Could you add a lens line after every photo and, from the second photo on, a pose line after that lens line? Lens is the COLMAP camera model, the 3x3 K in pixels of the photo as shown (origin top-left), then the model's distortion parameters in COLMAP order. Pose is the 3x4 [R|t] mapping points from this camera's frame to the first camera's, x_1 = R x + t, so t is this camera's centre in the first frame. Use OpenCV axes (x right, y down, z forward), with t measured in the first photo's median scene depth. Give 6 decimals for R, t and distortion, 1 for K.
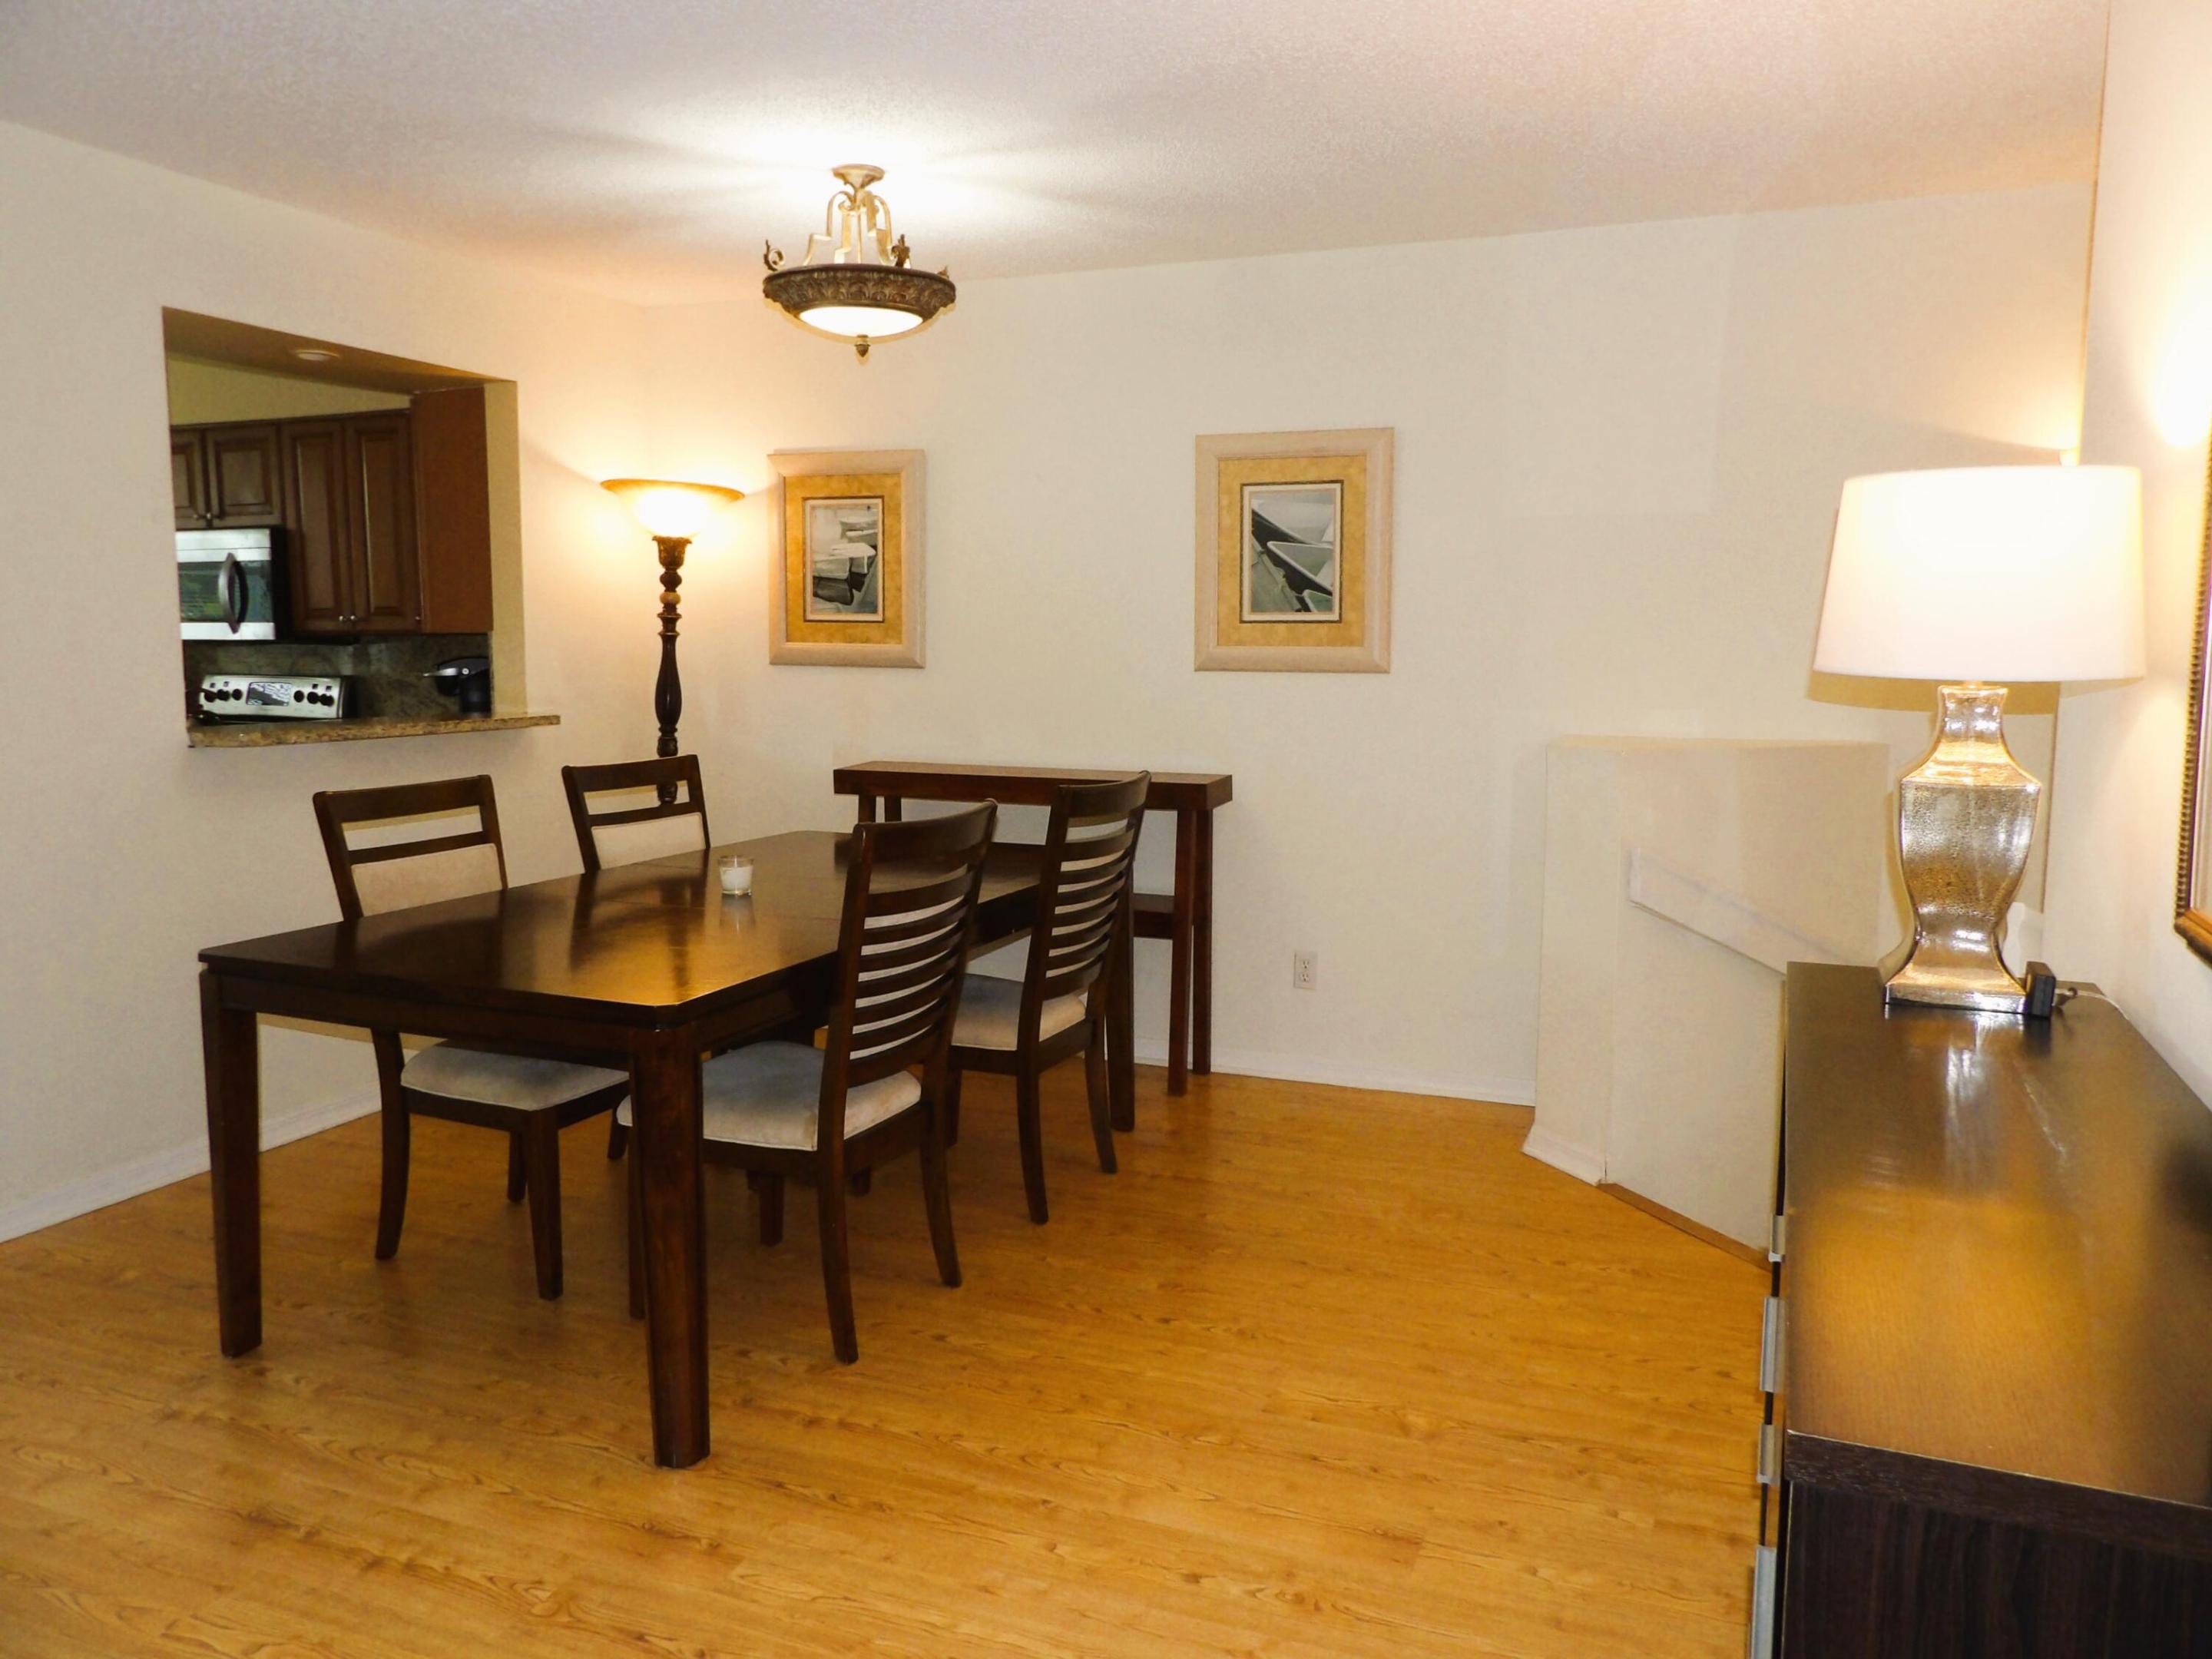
lens RADIAL K [[1597.8, 0, 1108.0], [0, 1597.8, 829.0], [0, 0, 1]] dist [-0.024787, 0.040642]
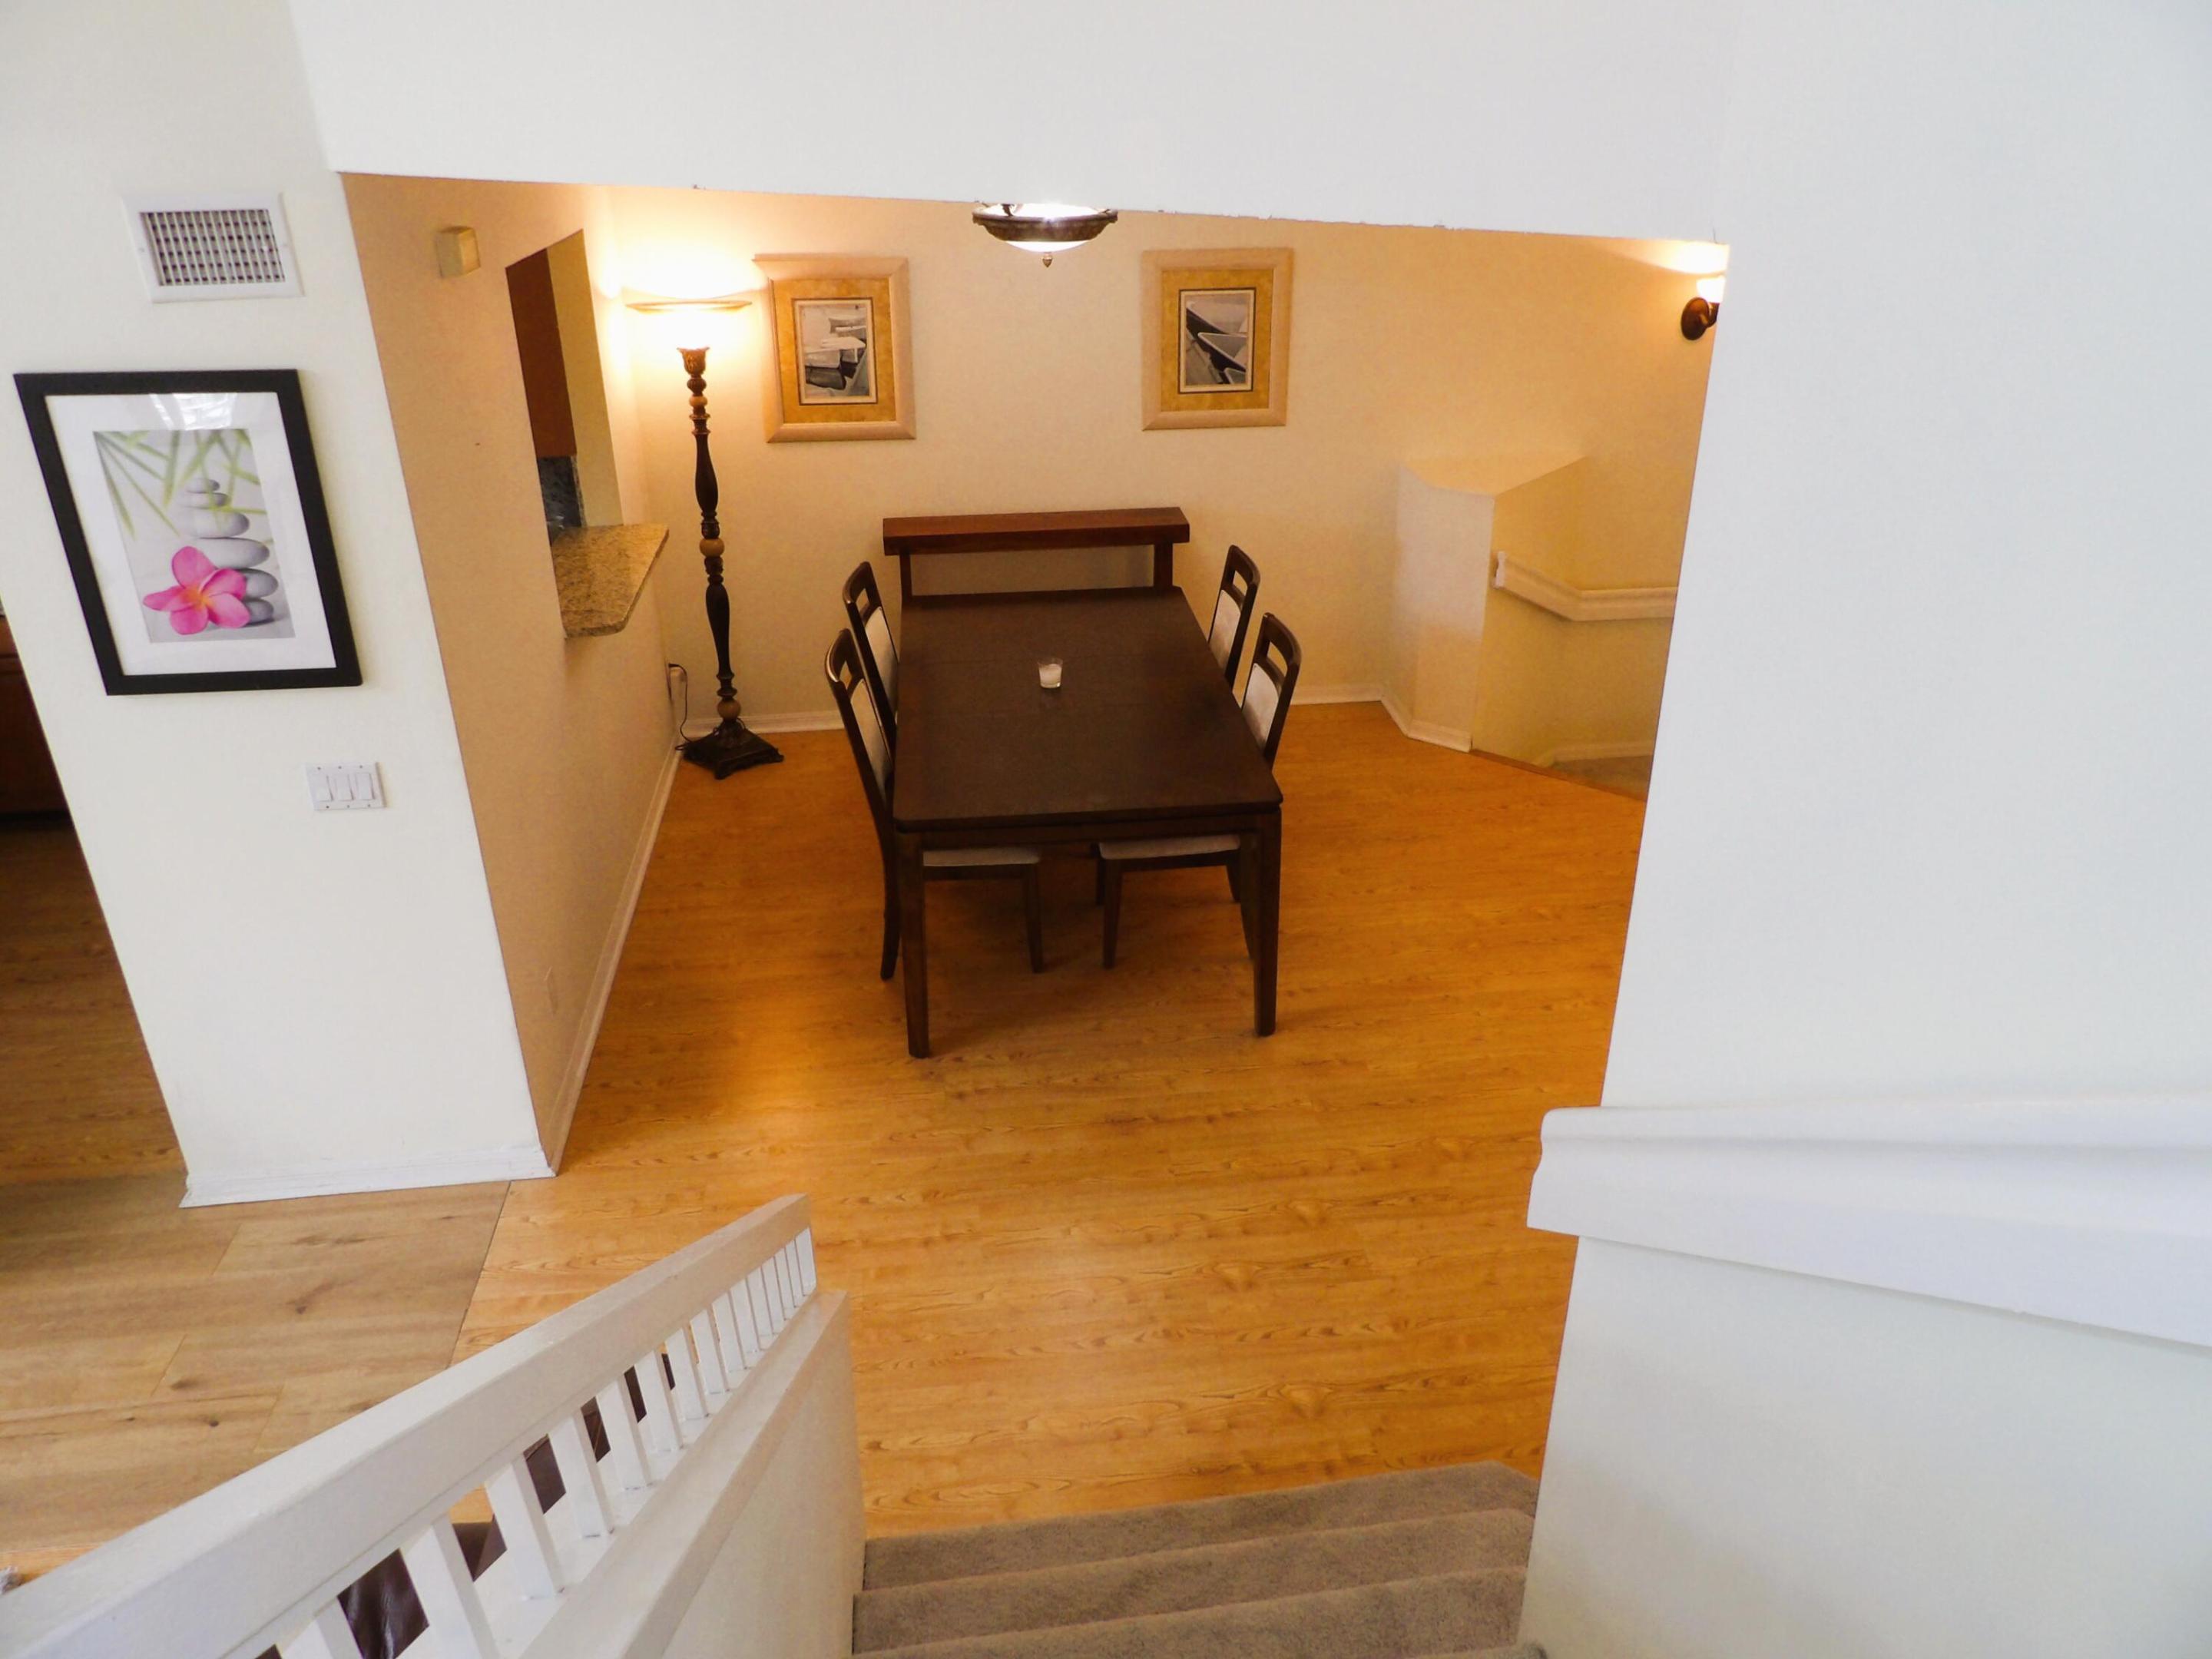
lens RADIAL K [[1597.8, 0, 1111.9], [0, 1597.8, 835.1], [0, 0, 1]] dist [-0.024787, 0.040642]
pose [[0.873975, -0.224348, 0.431086, -0.588225], [0.068357, 0.934996, 0.348009, -0.234913], [-0.481139, -0.274684, 0.832499, -0.192887]]
